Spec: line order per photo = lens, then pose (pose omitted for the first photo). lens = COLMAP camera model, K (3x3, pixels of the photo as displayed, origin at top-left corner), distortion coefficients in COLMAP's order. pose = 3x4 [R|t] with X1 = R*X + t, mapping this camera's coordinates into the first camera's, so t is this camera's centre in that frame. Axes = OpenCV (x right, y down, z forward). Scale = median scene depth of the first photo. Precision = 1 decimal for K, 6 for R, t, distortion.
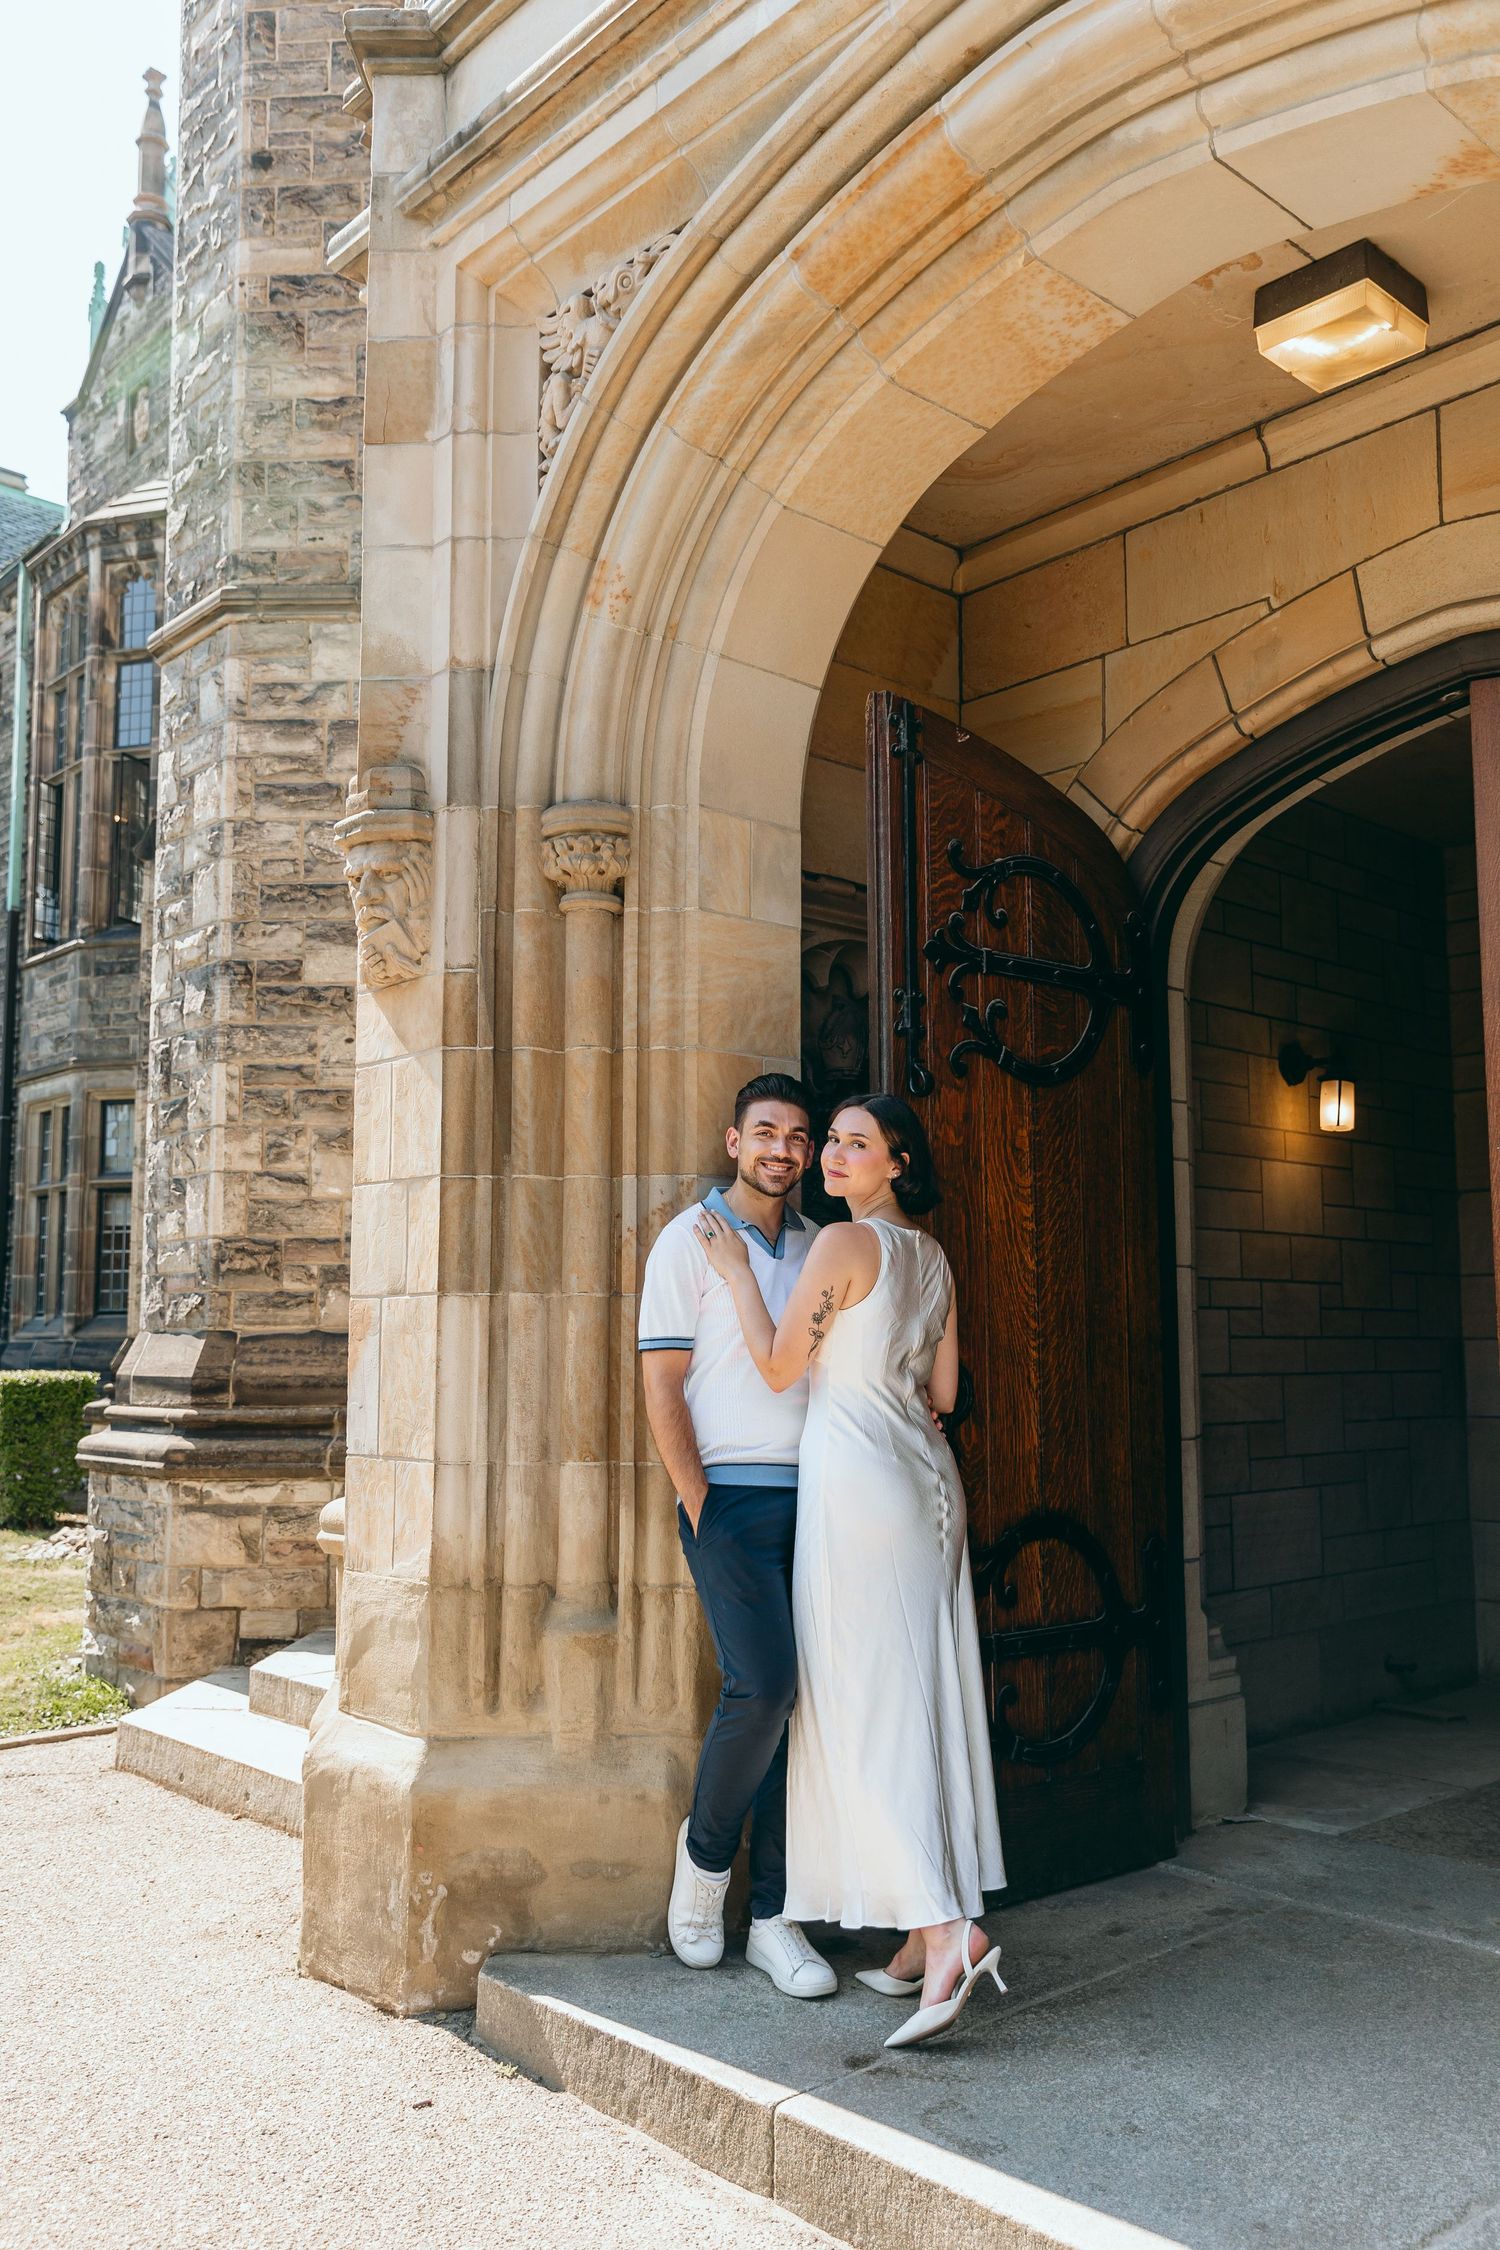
lens RADIAL K [[1856.4, 0, 747.0], [0, 1856.4, 1146.3], [0, 0, 1]] dist [0.027905, -0.012605]
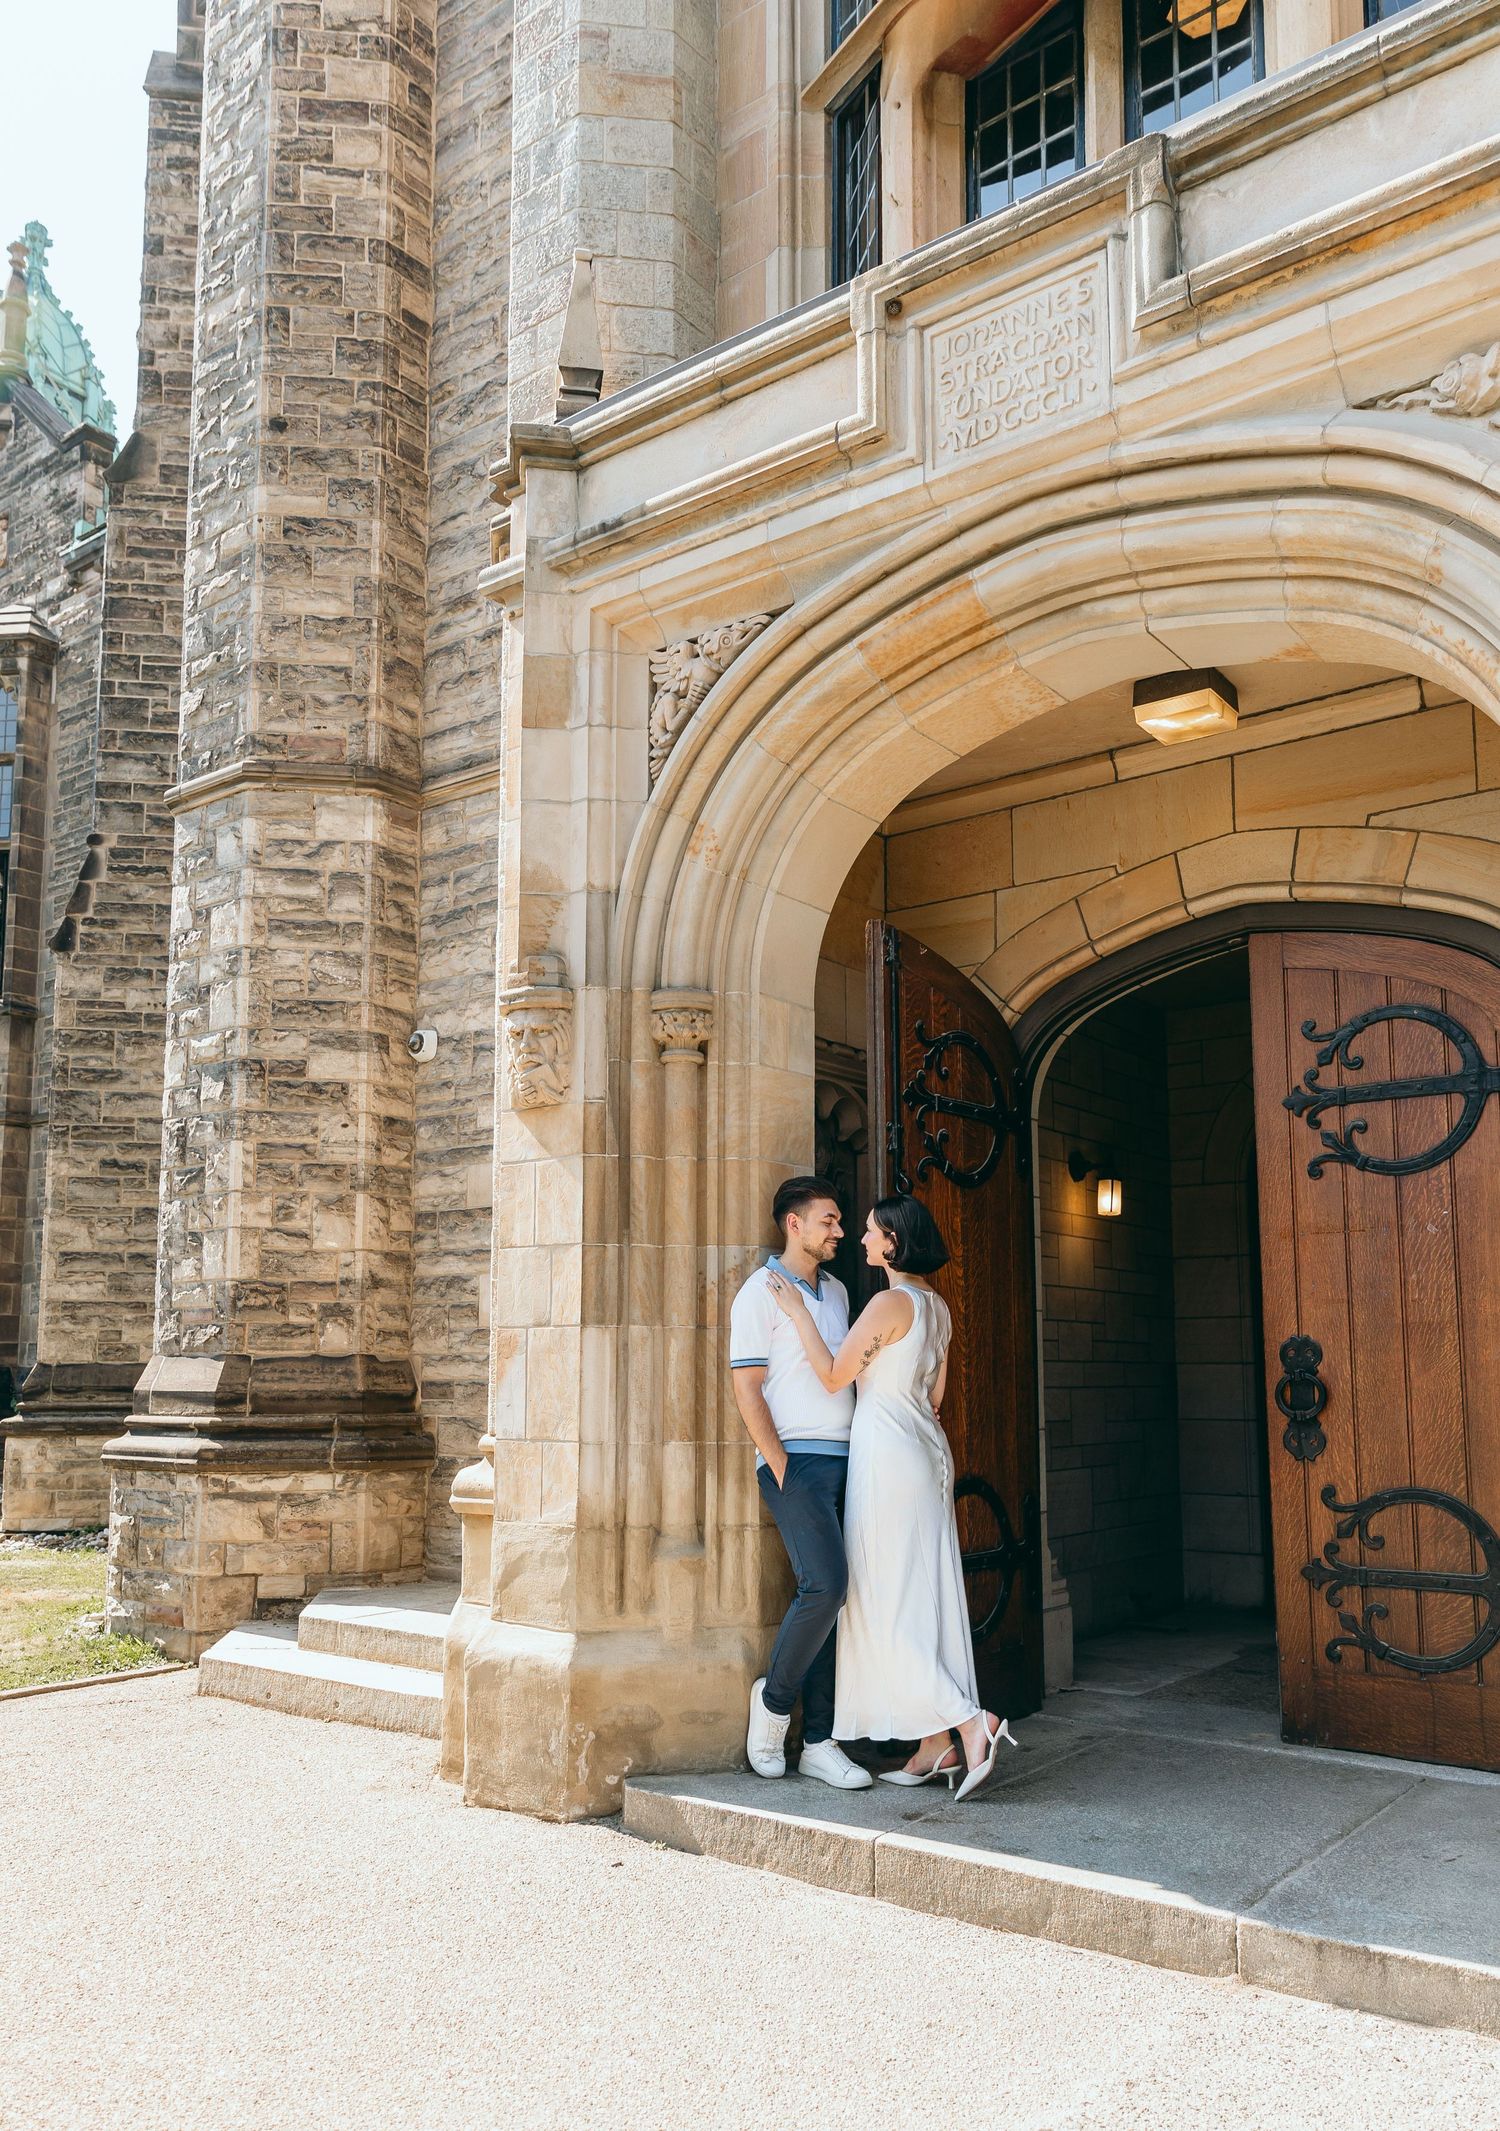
lens RADIAL K [[1646.5, 0, 723.7], [0, 1646.5, 1177.3], [0, 0, 1]] dist [0.016574, -0.011569]
pose [[0.985662, 0.022331, 0.167249, -0.268268], [-0.020129, 0.999687, -0.014851, -0.018600], [-0.167528, 0.011272, 0.985803, -0.273938]]
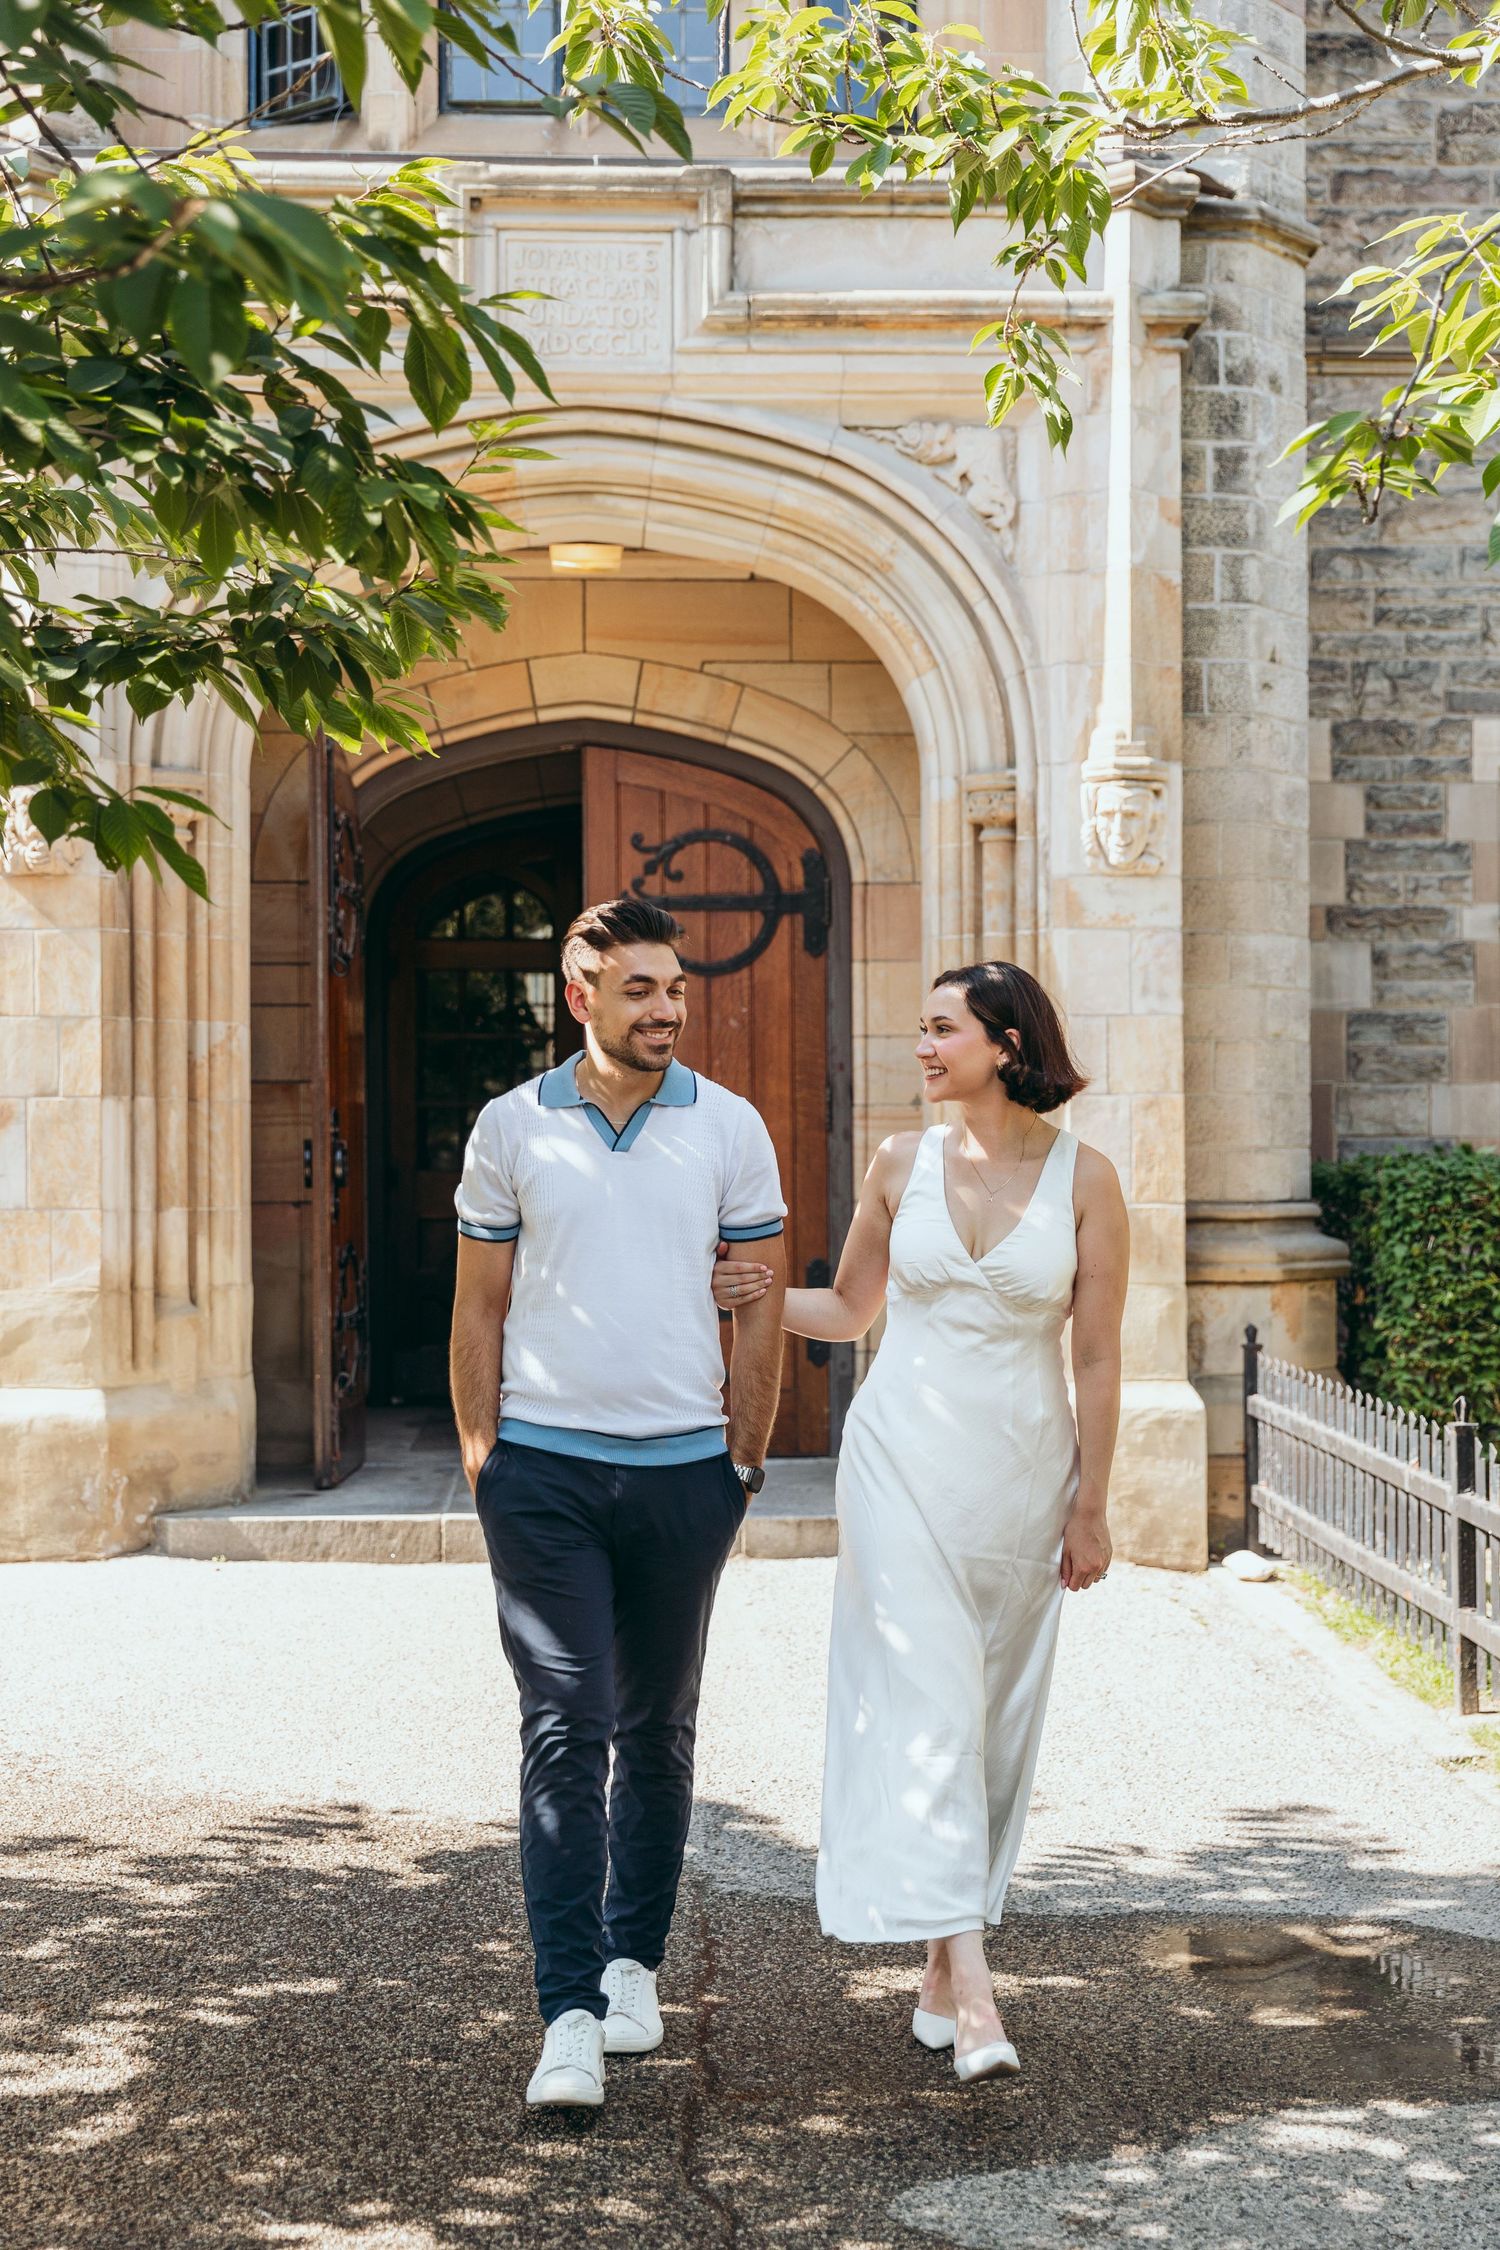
lens RADIAL K [[3171.2, 0, 754.3], [0, 3171.2, 1129.9], [0, 0, 1]] dist [-0.033297, 0.000000]
pose [[0.633030, 0.007148, 0.774094, -1.753835], [-0.079658, 0.995251, 0.055951, -0.075481], [-0.770018, -0.097082, 0.630593, -0.972059]]
